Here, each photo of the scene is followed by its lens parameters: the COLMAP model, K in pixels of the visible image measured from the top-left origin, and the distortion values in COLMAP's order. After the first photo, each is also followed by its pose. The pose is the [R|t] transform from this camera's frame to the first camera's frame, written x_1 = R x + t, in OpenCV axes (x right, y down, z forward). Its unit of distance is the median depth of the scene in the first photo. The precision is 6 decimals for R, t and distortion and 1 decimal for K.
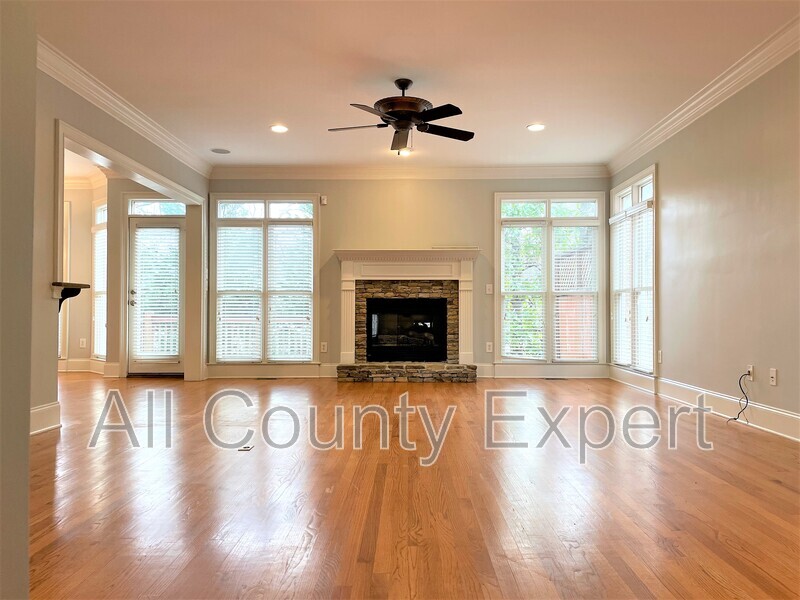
lens RADIAL K [[599.6, 0, 402.8], [0, 599.6, 301.3], [0, 0, 1]] dist [0.082915, -0.094800]
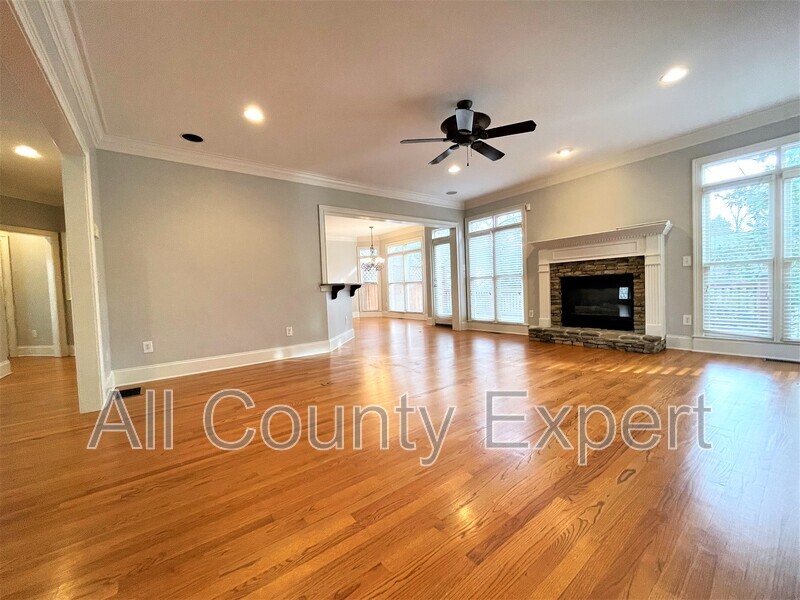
lens RADIAL K [[322.2, 0, 399.1], [0, 322.2, 300.1], [0, 0, 1]] dist [-0.005971, 0.001391]
pose [[0.617741, 0.003425, -0.786374, 0.269101], [0.055091, 0.997345, 0.047621, -0.008037], [0.784450, -0.072740, 0.615912, 0.306046]]
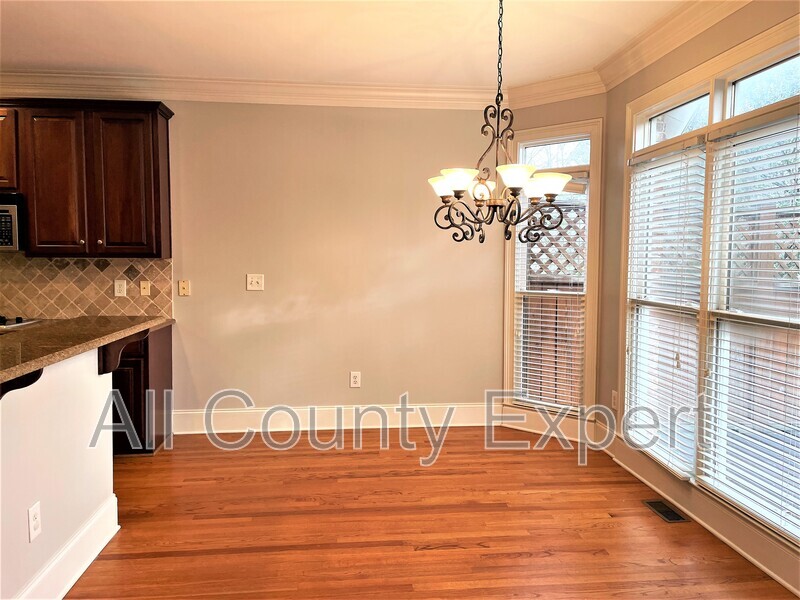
lens RADIAL K [[599.6, 0, 398.4], [0, 599.6, 293.9], [0, 0, 1]] dist [0.082915, -0.094800]
pose [[0.107639, 0.061594, -0.992280, -0.314002], [0.005576, 0.998026, 0.062555, -0.053912], [0.994174, -0.012266, 0.107083, 0.843296]]
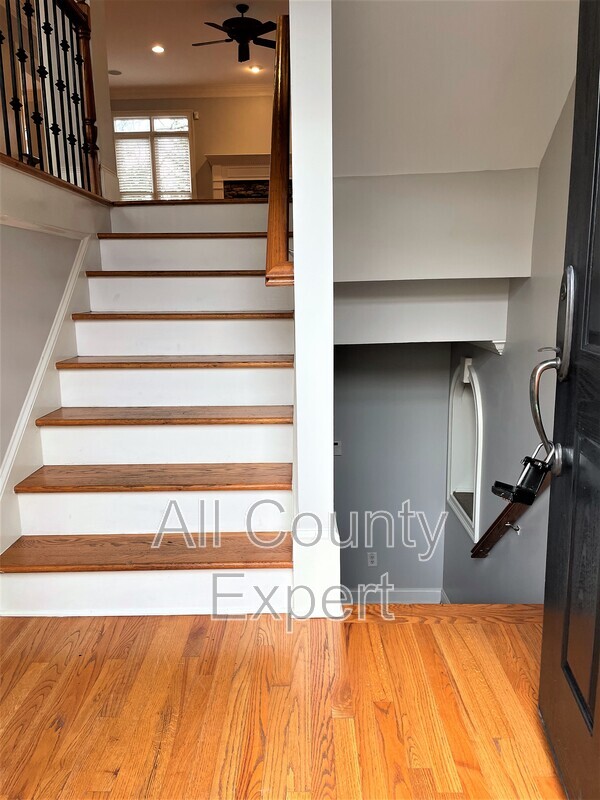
lens RADIAL K [[599.6, 0, 298.0], [0, 599.6, 398.6], [0, 0, 1]] dist [0.082915, -0.094800]
pose [[0.999831, -0.018359, 0.000741, 0.073663], [0.017829, 0.979124, 0.202482, 0.164293], [-0.004443, -0.202435, 0.979286, -0.388704]]
